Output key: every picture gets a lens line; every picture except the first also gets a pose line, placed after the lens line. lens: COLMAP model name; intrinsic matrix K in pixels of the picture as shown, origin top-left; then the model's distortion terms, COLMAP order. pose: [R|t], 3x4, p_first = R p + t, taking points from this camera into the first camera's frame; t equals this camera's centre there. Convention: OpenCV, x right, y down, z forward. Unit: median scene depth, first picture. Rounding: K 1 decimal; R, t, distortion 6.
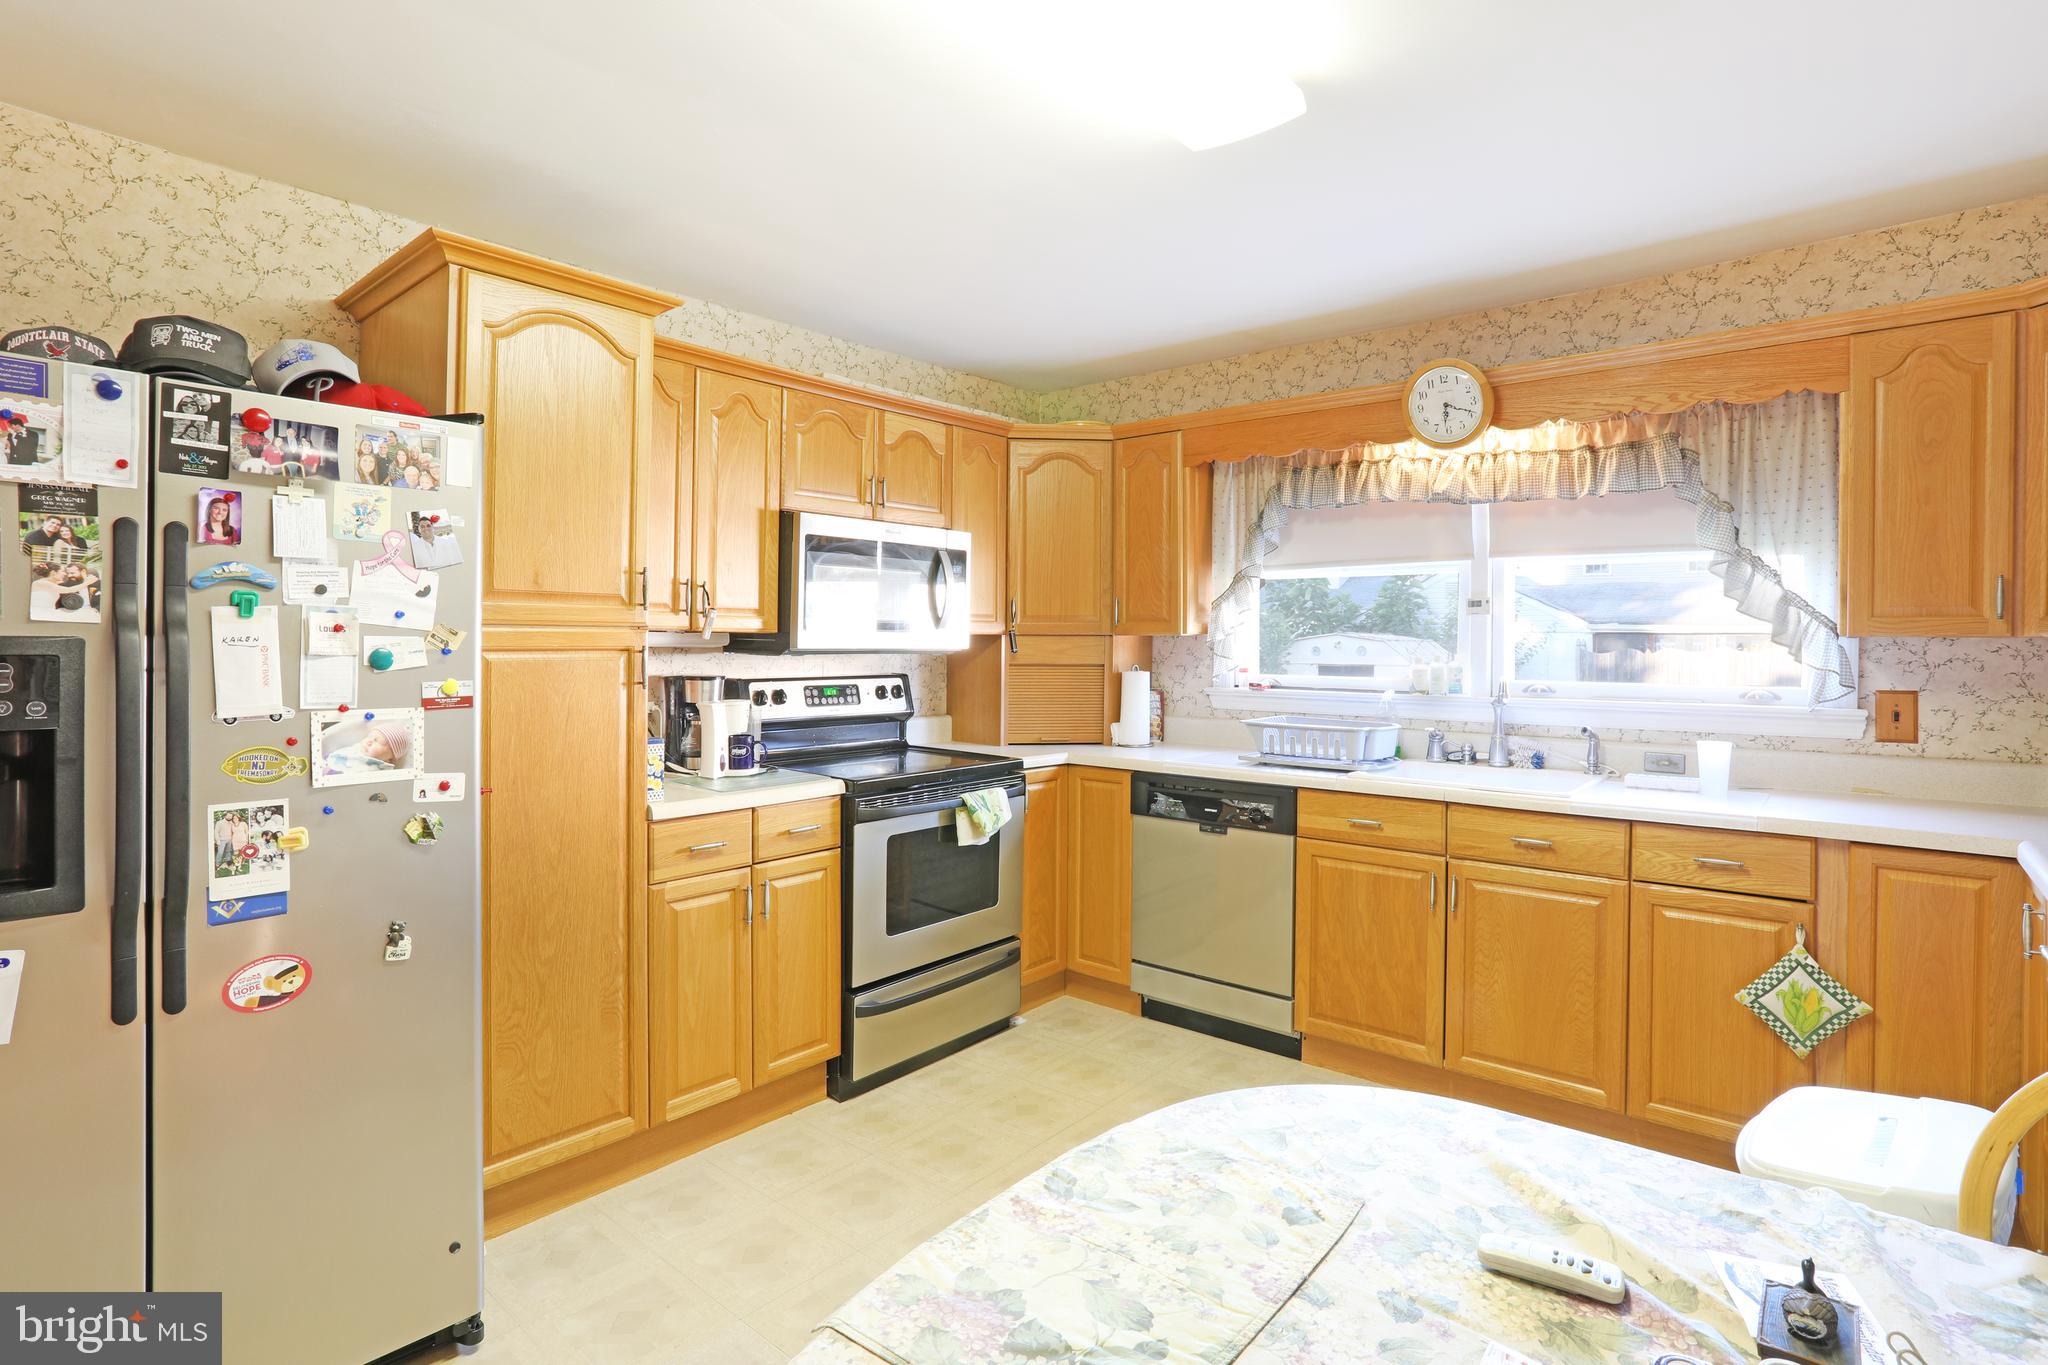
lens RADIAL K [[1012.8, 0, 984.5], [0, 1012.8, 647.4], [0, 0, 1]] dist [-0.079290, 0.032002]
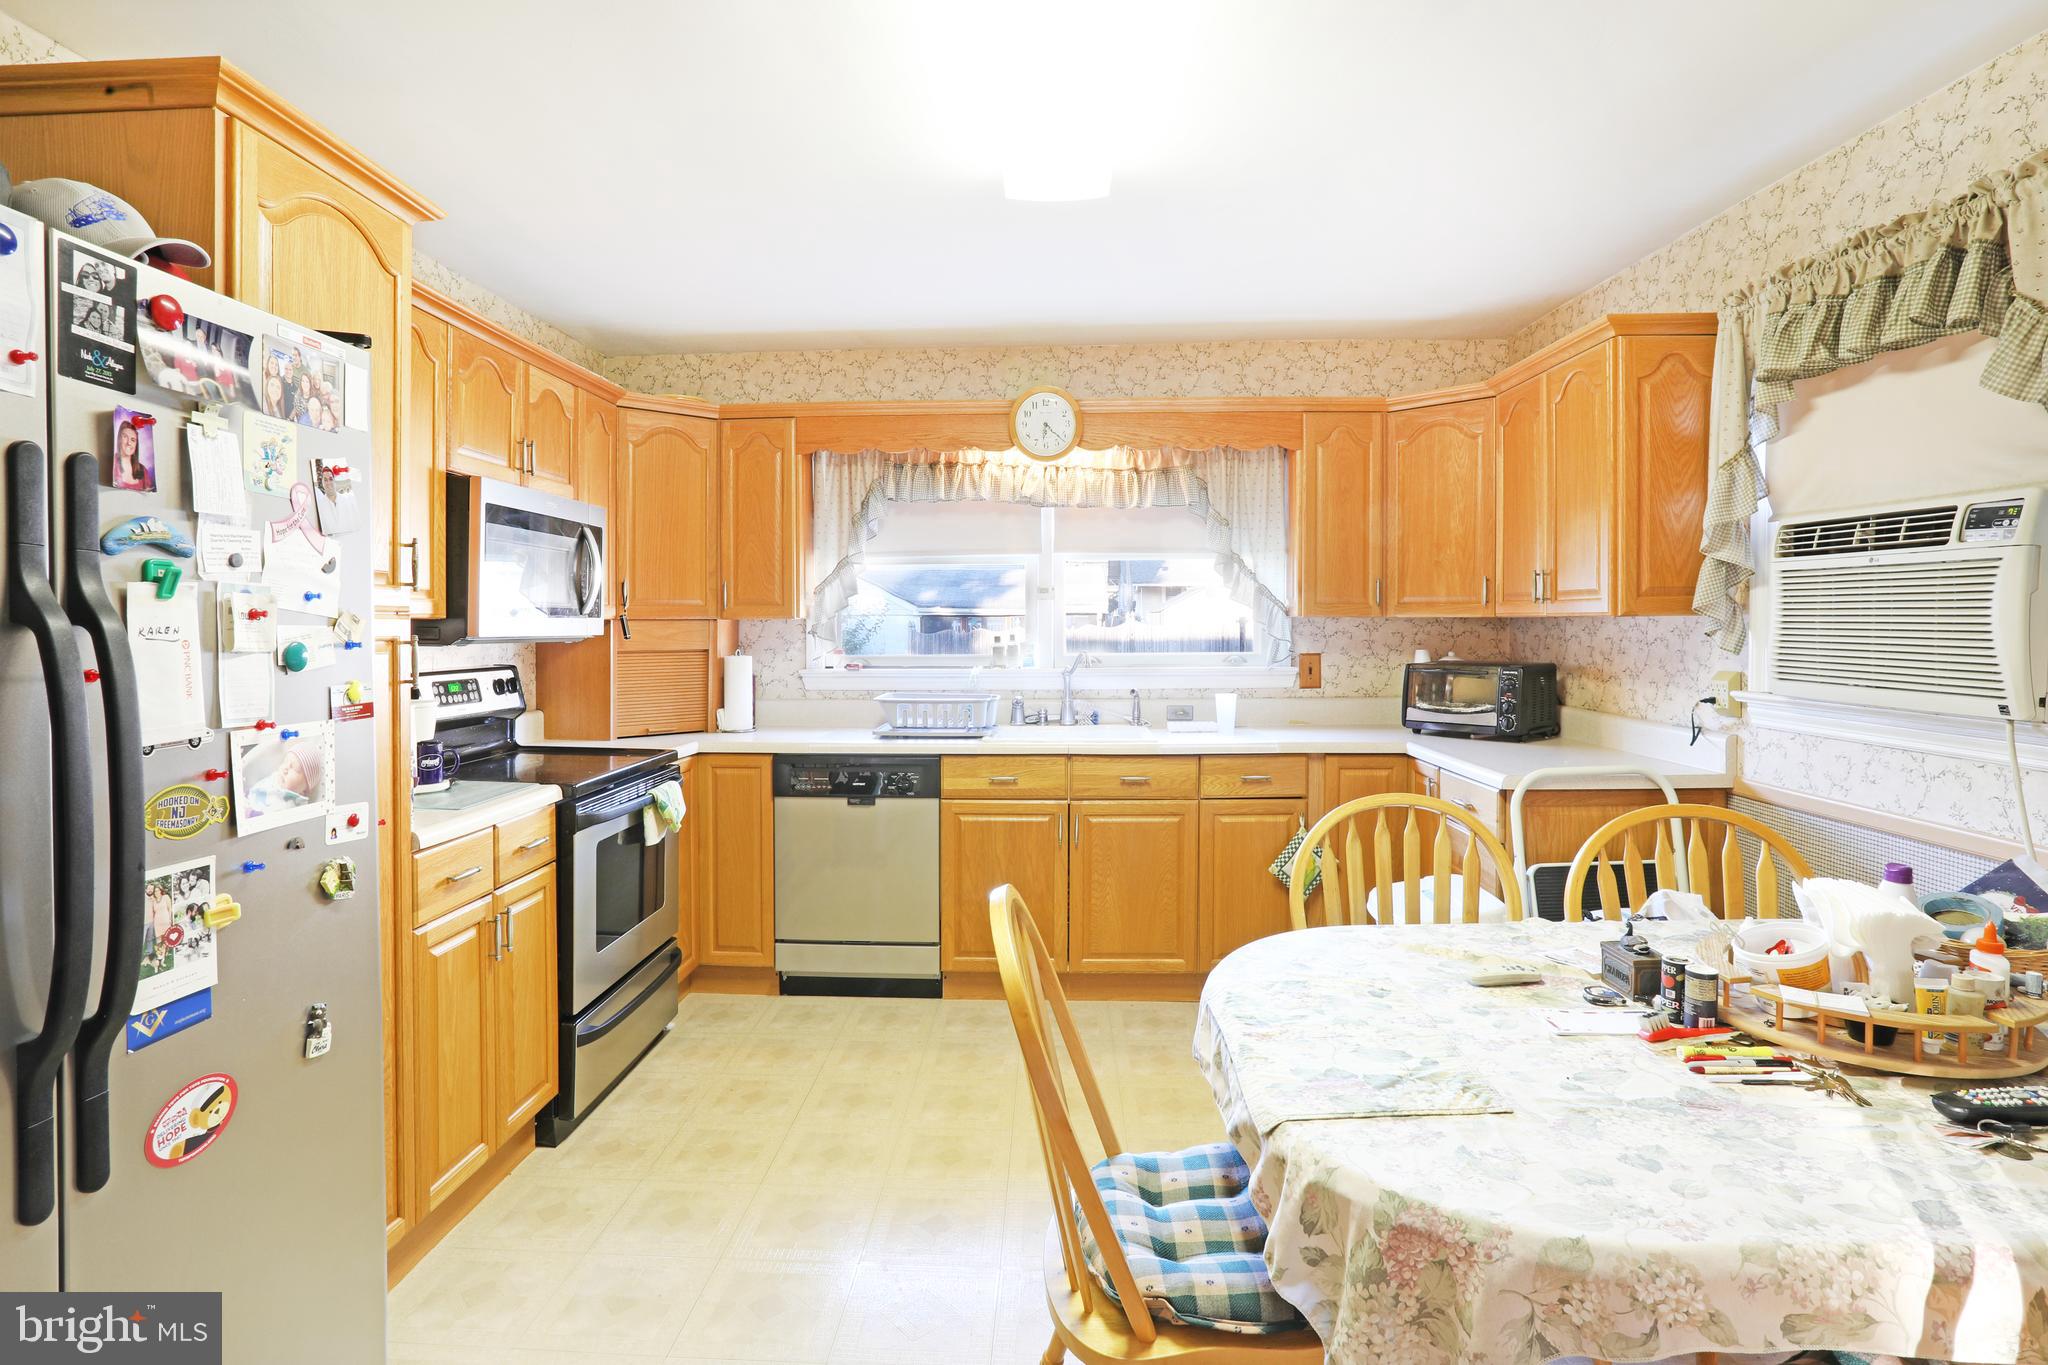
lens RADIAL K [[1066.7, 0, 1024.8], [0, 1066.7, 651.2], [0, 0, 1]] dist [-0.117283, 0.041176]
pose [[0.764988, -0.024184, 0.643591, -0.409395], [0.011843, 0.999654, 0.023487, -0.001960], [-0.643936, -0.010345, 0.765009, 0.040661]]
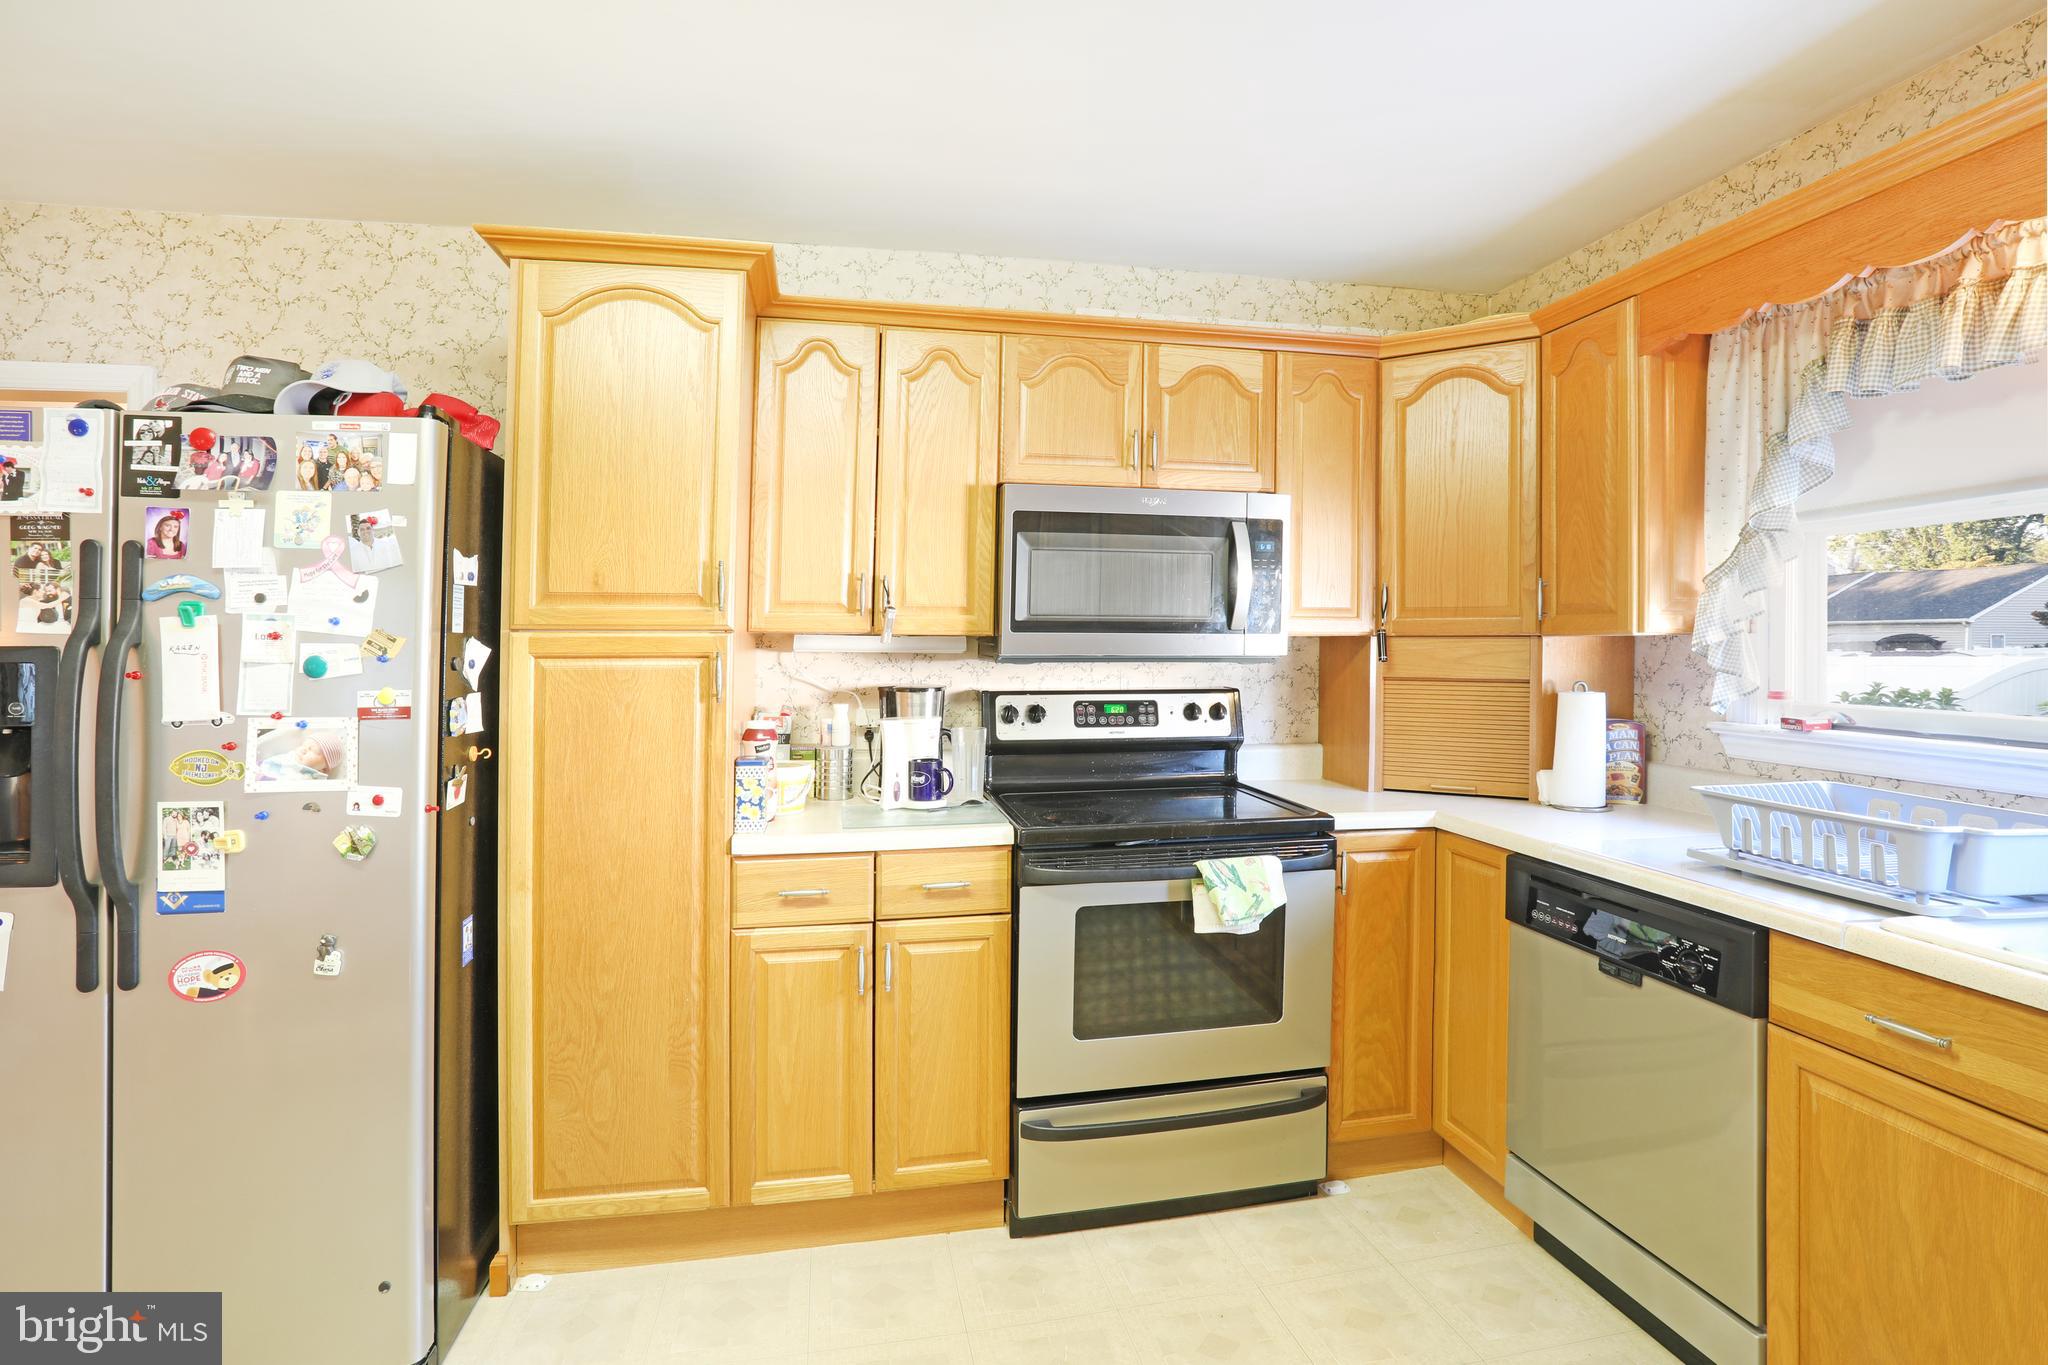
lens RADIAL K [[1012.8, 0, 984.5], [0, 1012.8, 647.4], [0, 0, 1]] dist [-0.079290, 0.032002]
pose [[0.793114, -0.001945, -0.609070, 0.312177], [0.000305, 0.999996, -0.002795, -0.002921], [0.609073, 0.002031, 0.793112, 0.378301]]
